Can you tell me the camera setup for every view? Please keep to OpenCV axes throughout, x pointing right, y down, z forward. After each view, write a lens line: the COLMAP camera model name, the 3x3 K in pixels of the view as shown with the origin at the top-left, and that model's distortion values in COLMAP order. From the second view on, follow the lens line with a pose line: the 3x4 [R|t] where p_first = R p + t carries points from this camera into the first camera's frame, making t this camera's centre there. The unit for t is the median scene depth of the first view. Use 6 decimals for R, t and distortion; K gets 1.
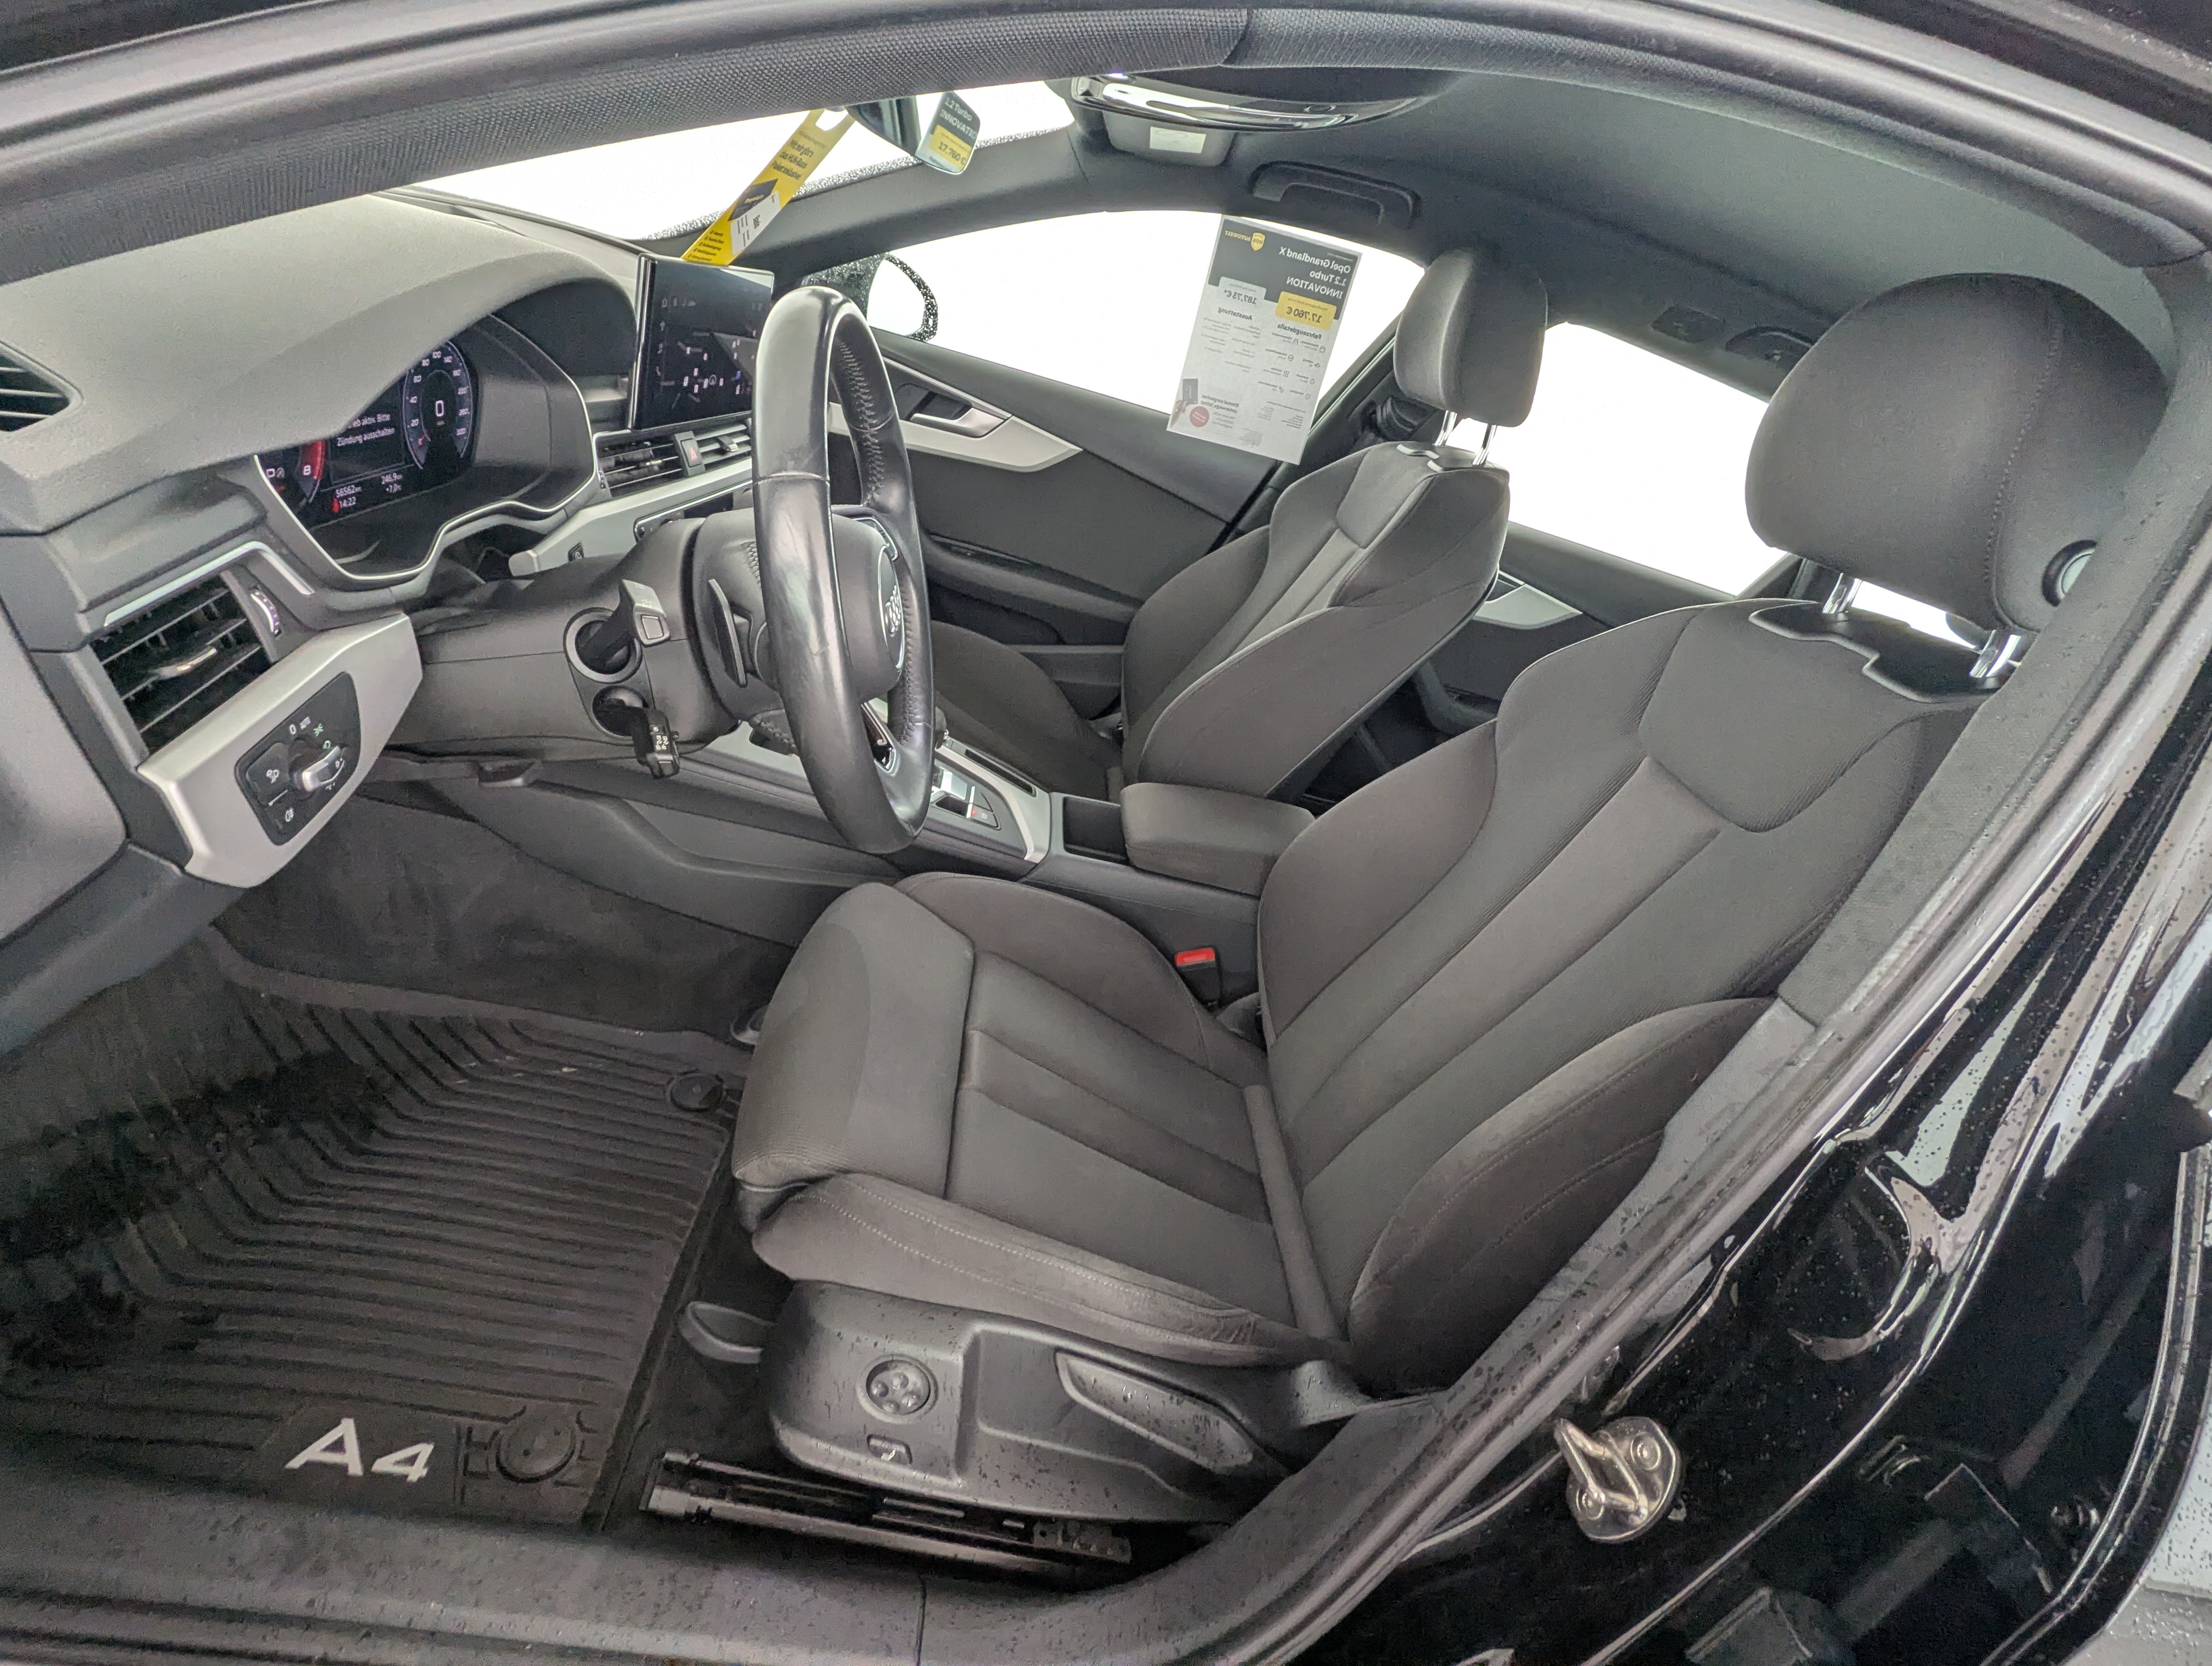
lens RADIAL K [[1056.8, 0, 1103.9], [0, 1056.8, 862.1], [0, 0, 1]] dist [-0.011115, 0.008158]
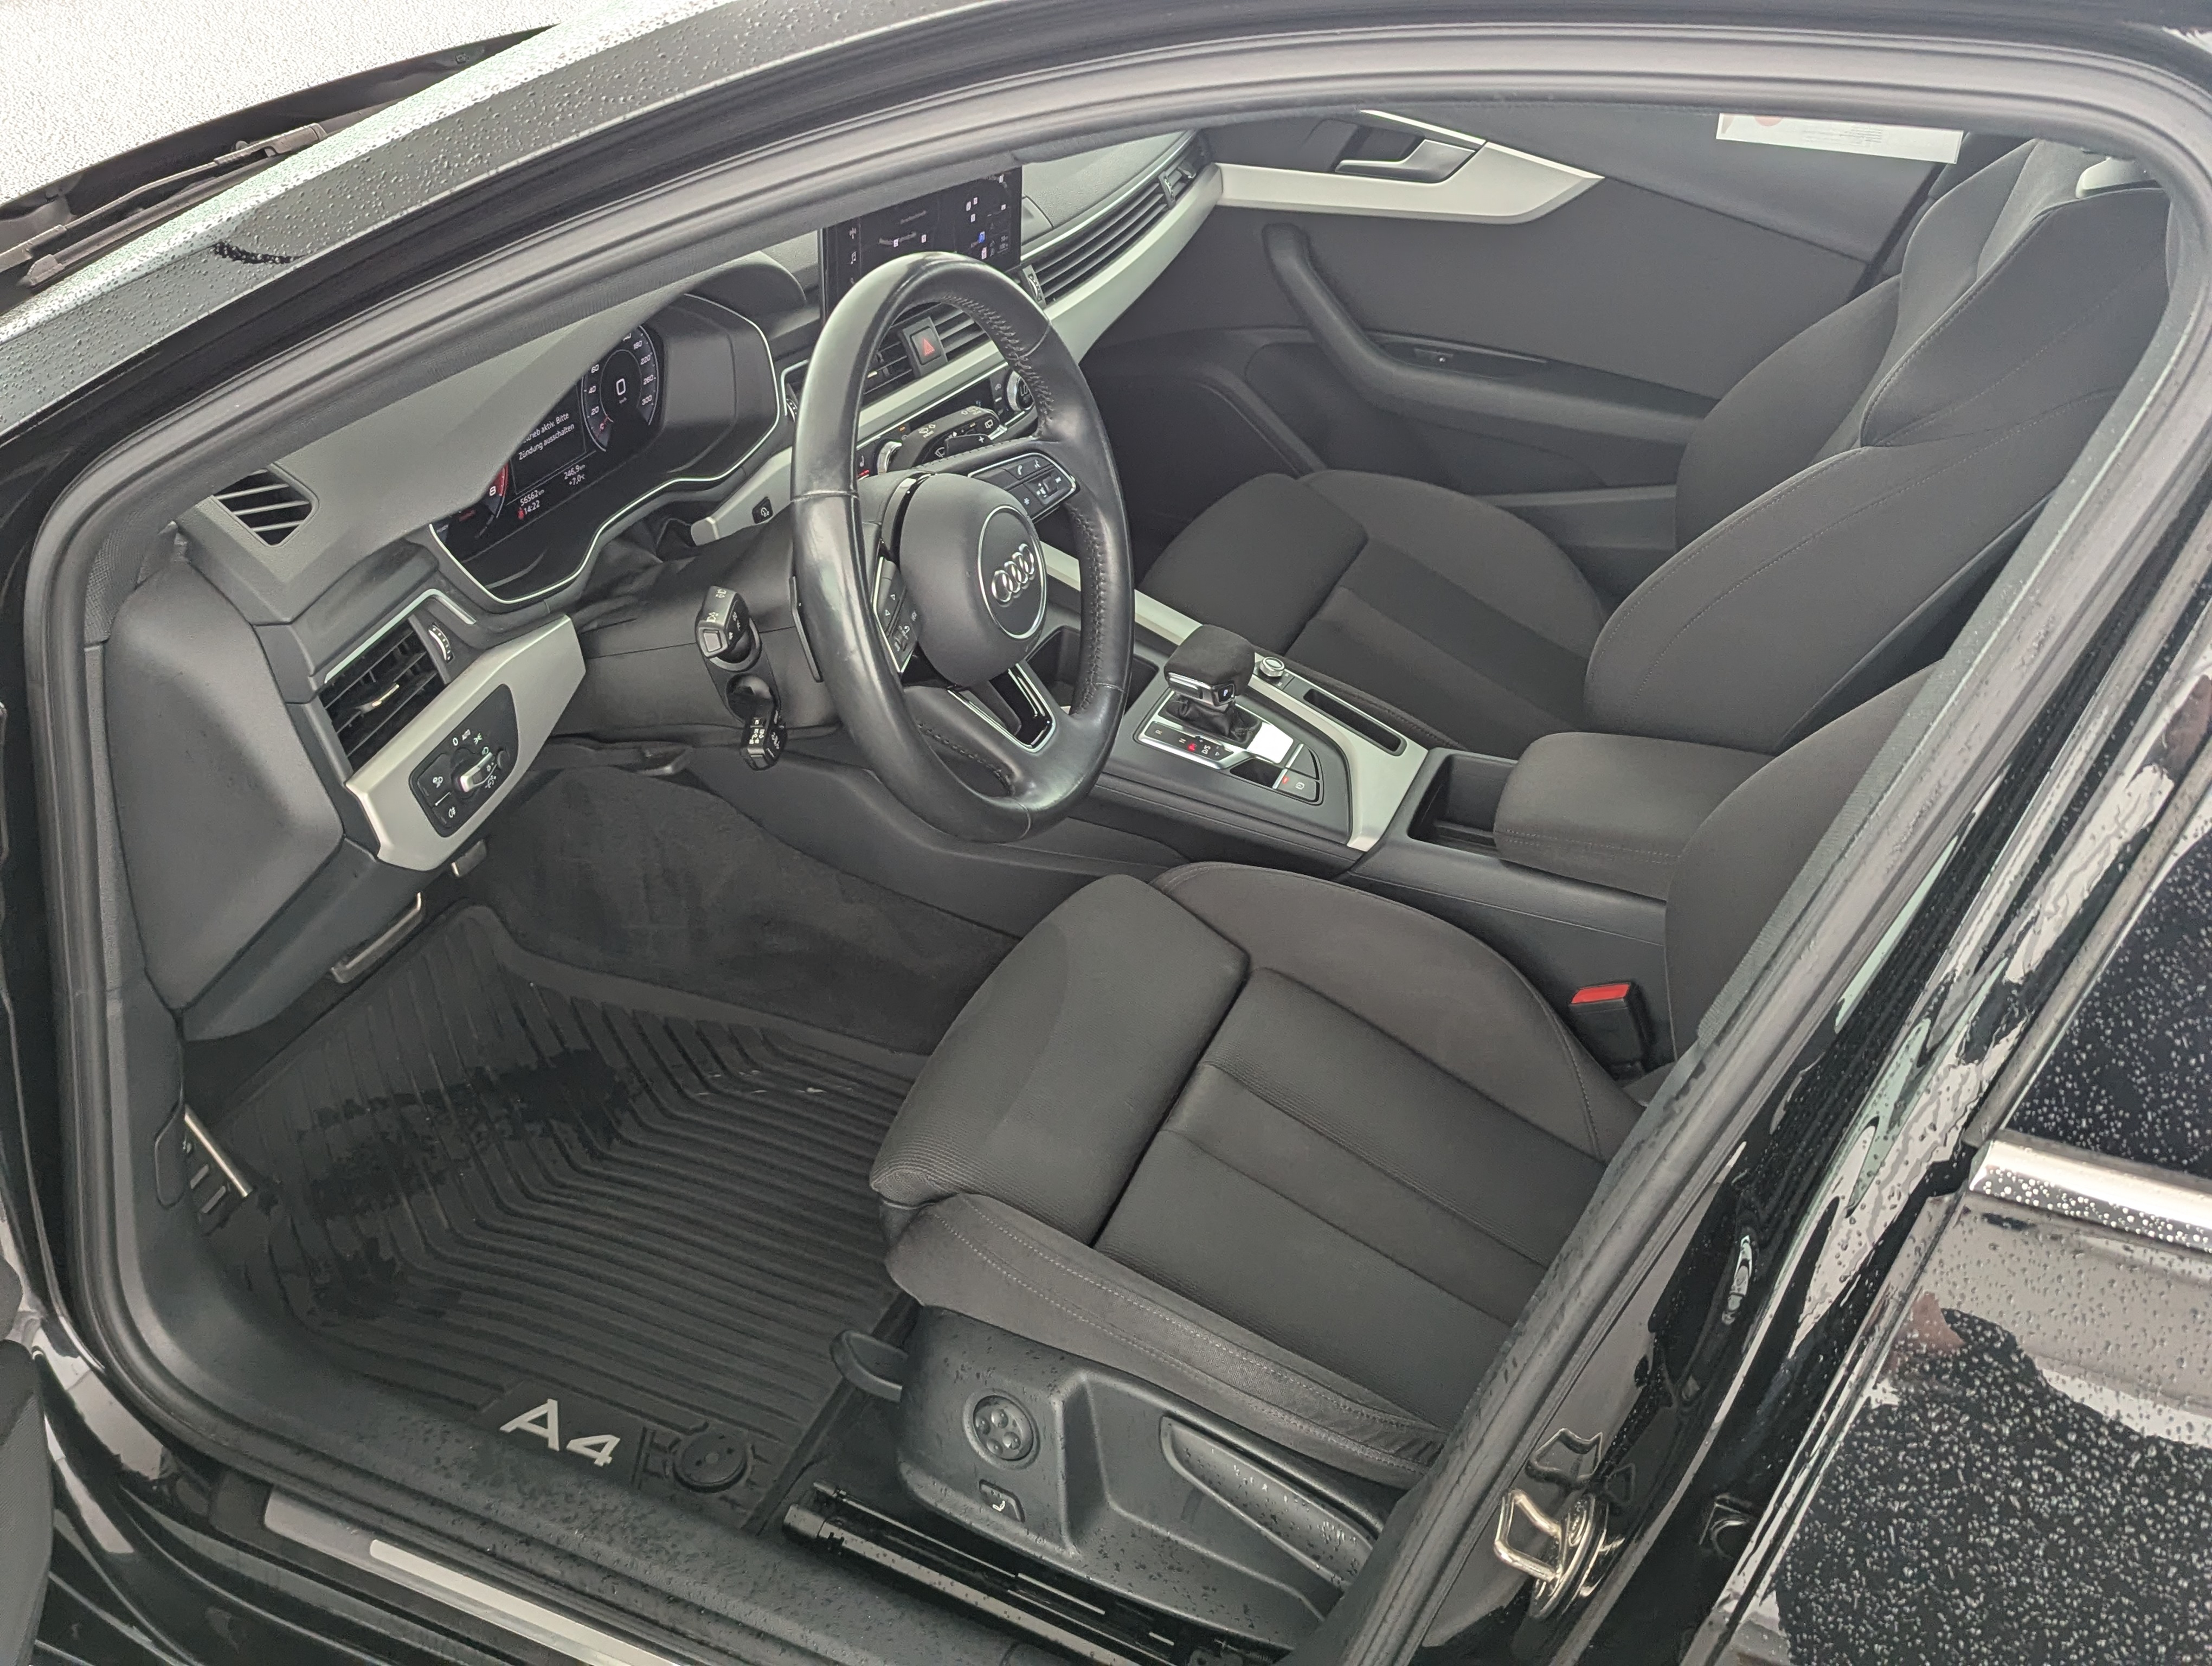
lens RADIAL K [[2117.0, 0, 1107.4], [0, 2117.0, 875.4], [0, 0, 1]] dist [0.039960, -0.004616]
pose [[0.885676, 0.021069, -0.463825, 0.705112], [-0.009955, 0.999602, 0.026397, -0.030048], [0.464197, -0.018762, 0.885533, -0.560659]]
